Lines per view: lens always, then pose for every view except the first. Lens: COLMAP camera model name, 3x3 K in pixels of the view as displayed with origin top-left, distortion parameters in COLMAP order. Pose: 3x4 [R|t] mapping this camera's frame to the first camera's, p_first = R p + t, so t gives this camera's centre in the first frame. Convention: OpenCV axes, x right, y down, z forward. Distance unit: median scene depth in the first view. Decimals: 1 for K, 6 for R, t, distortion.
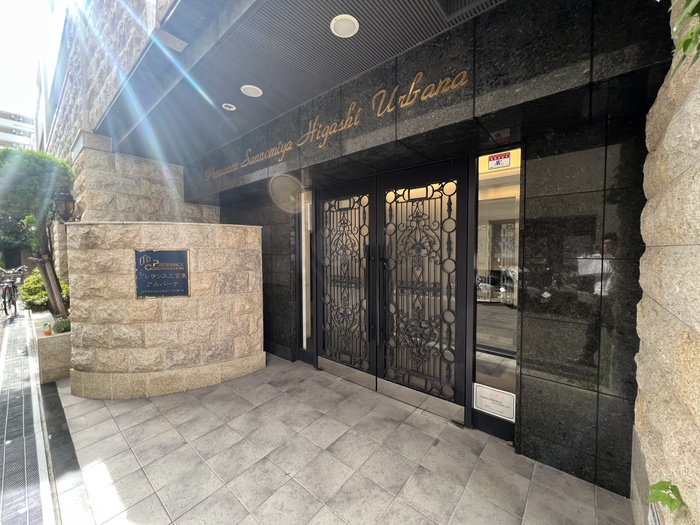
lens RADIAL K [[279.8, 0, 350.0], [0, 279.8, 262.5], [0, 0, 1]] dist [-0.002459, -0.000176]
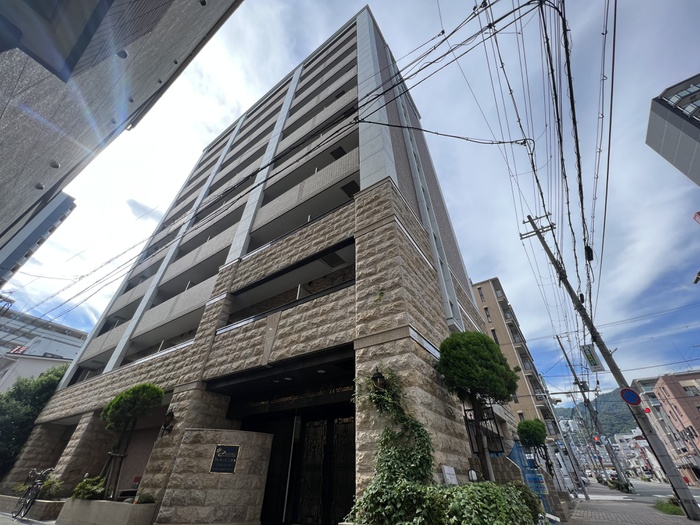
lens RADIAL K [[279.8, 0, 350.0], [0, 279.8, 262.5], [0, 0, 1]] dist [-0.002459, -0.000176]
pose [[0.994689, 0.074130, 0.071401, -0.007078], [-0.009348, 0.755931, -0.654584, 0.283273], [-0.102499, 0.650440, 0.752610, -1.582824]]
